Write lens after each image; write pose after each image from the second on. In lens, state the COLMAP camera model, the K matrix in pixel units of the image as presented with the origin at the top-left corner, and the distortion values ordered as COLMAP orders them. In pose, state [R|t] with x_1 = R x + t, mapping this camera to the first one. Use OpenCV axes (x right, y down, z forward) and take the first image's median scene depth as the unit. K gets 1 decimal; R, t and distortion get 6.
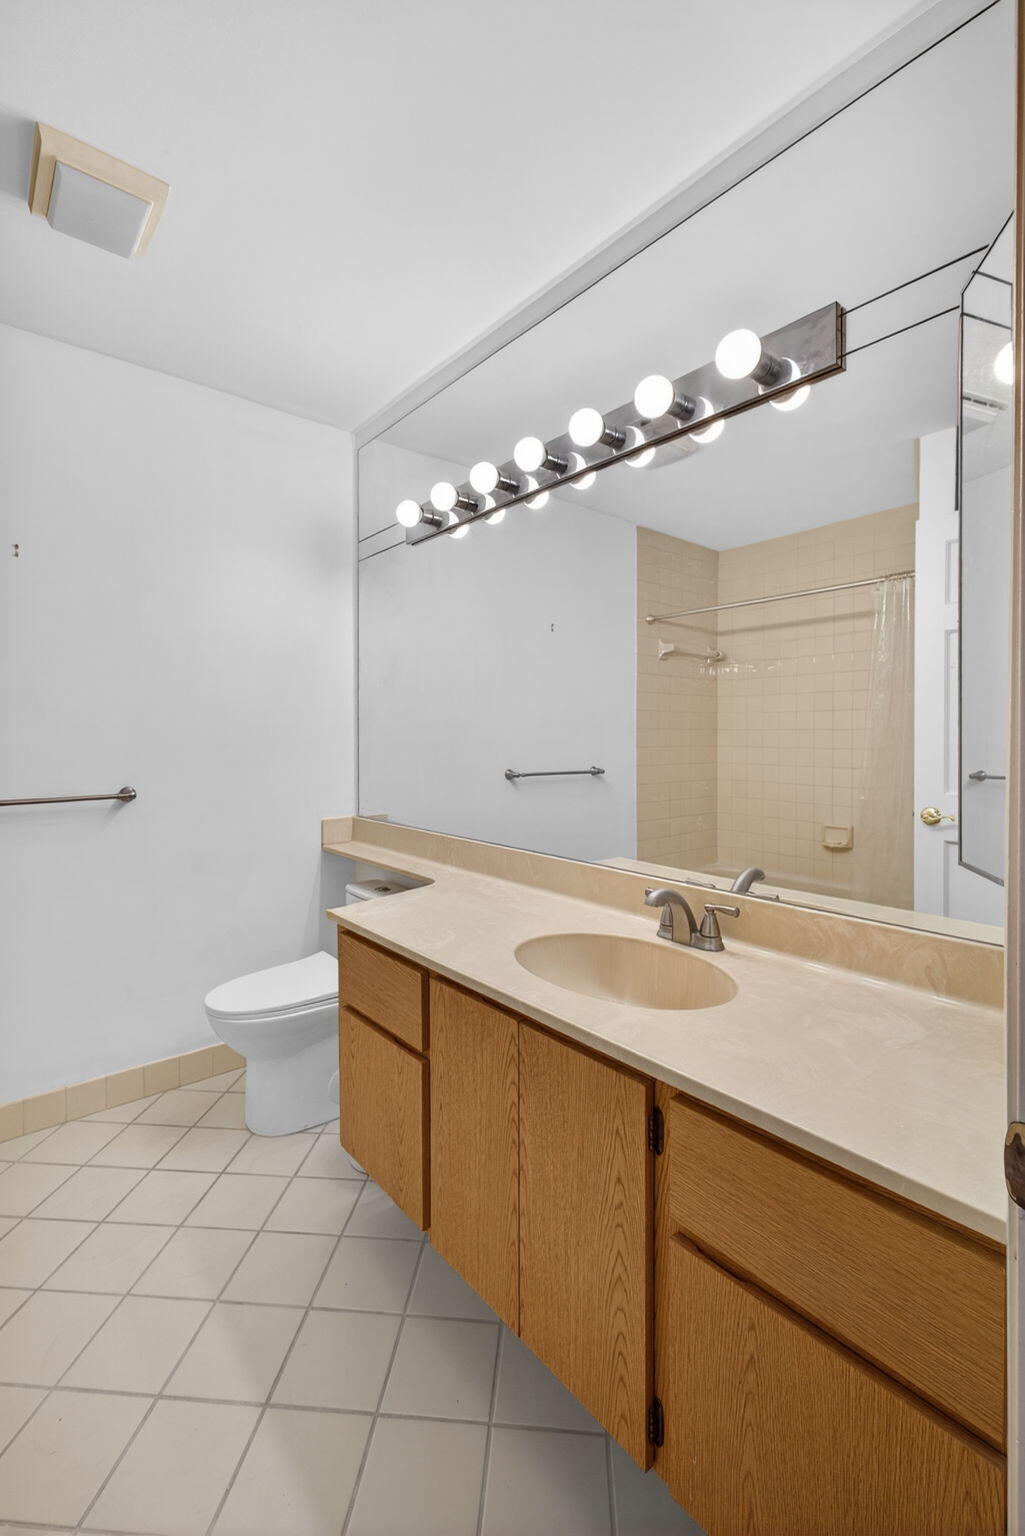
lens RADIAL K [[653.2, 0, 509.6], [0, 653.2, 753.3], [0, 0, 1]] dist [-0.008023, 0.001881]
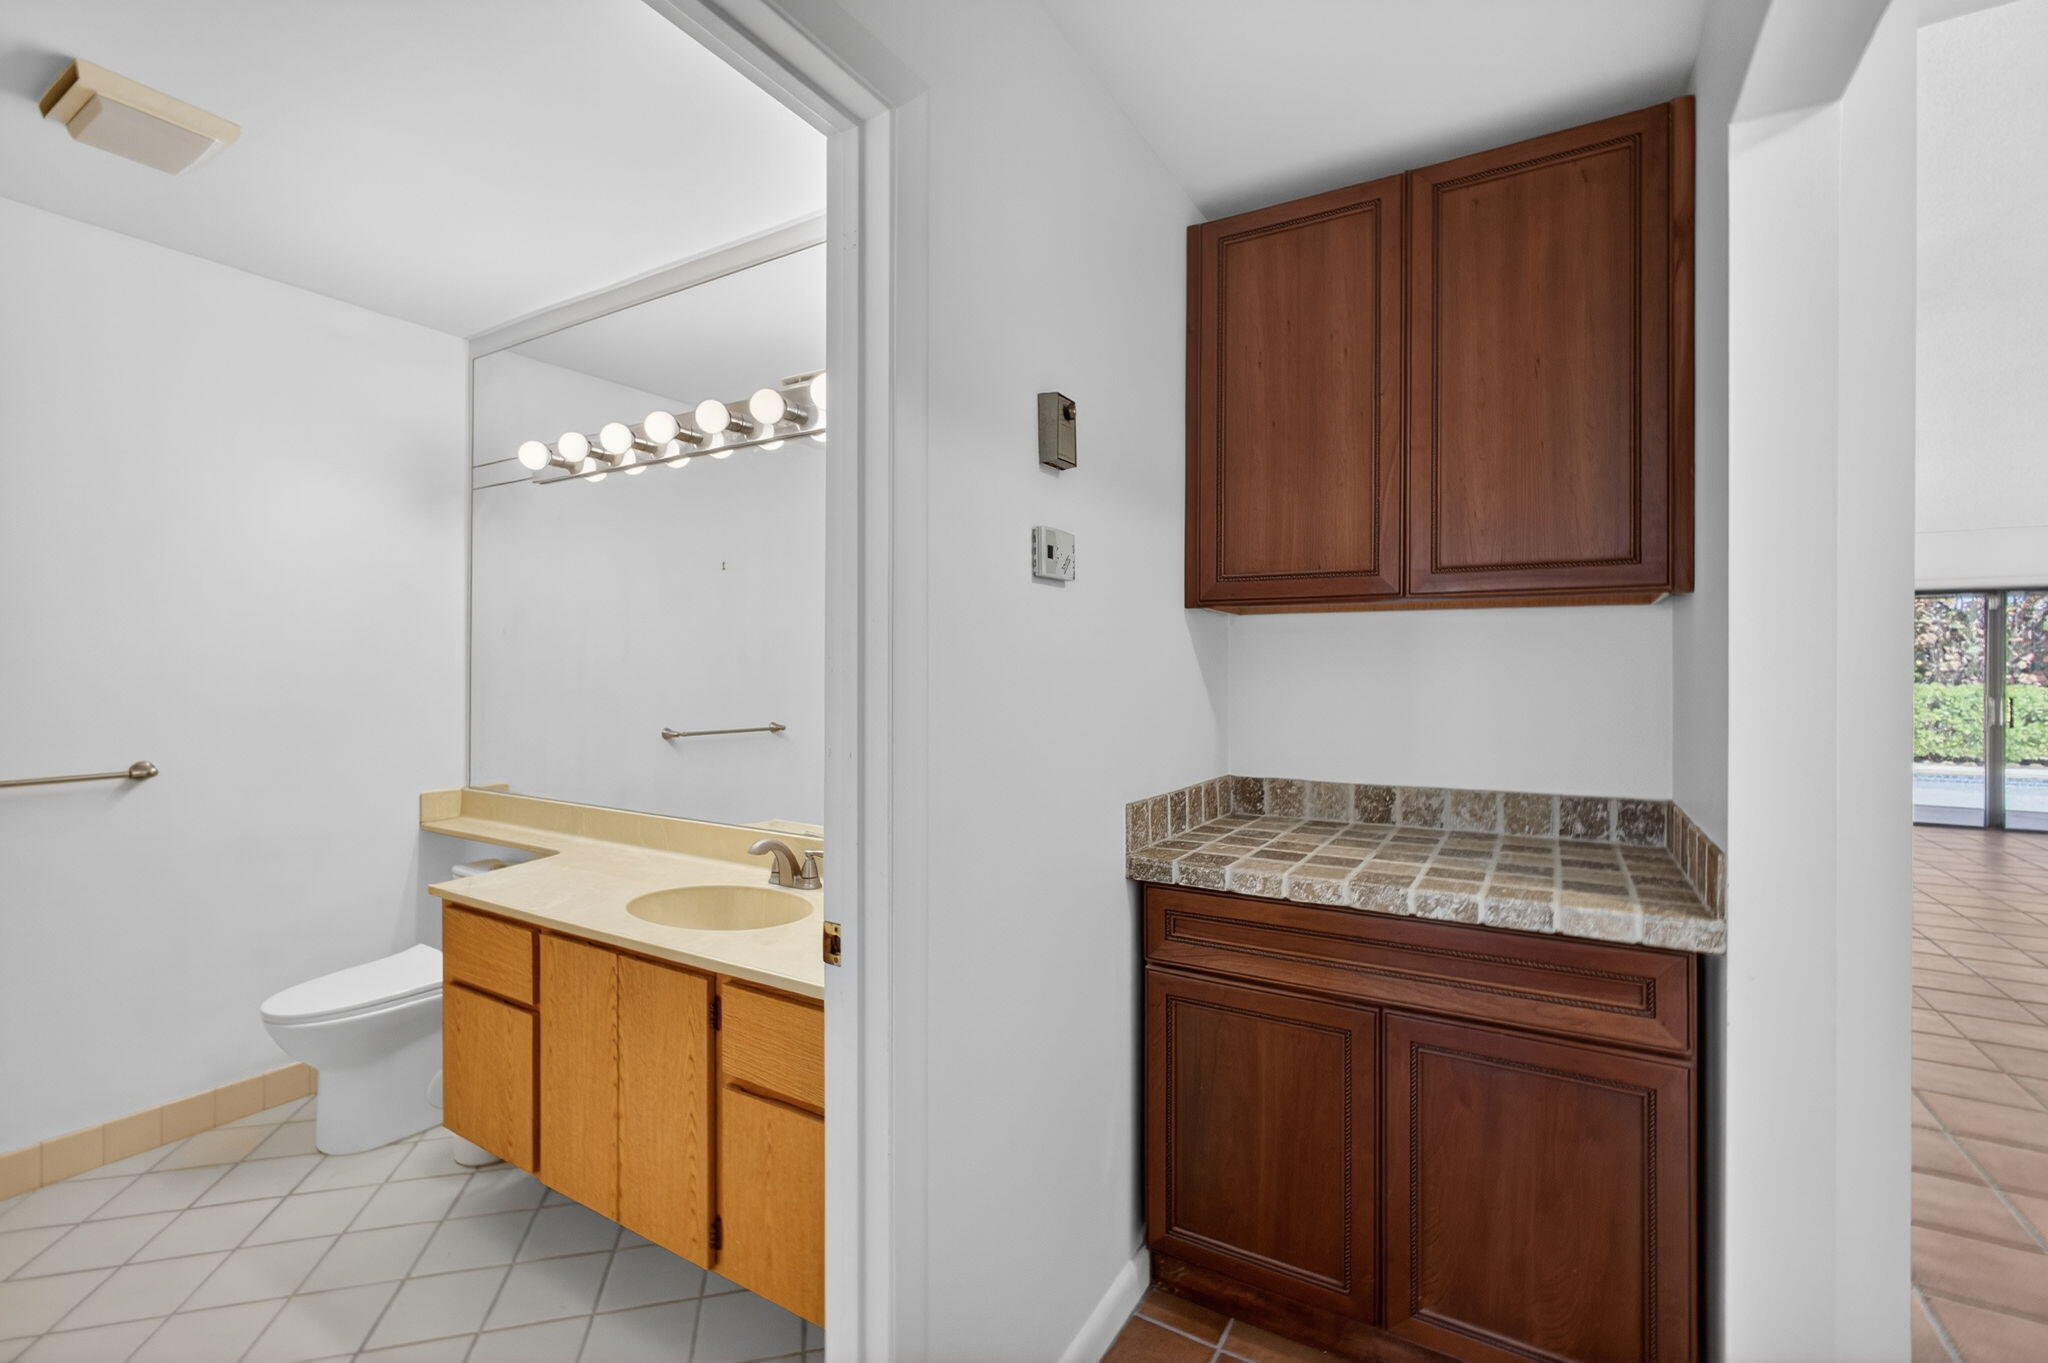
lens RADIAL K [[870.9, 0, 1029.9], [0, 870.9, 676.7], [0, 0, 1]] dist [-0.008023, 0.001881]
pose [[0.943568, 0.002248, 0.331171, 0.135090], [0.003280, 0.999864, -0.016133, -0.045761], [-0.331162, 0.016309, 0.943433, -0.516138]]
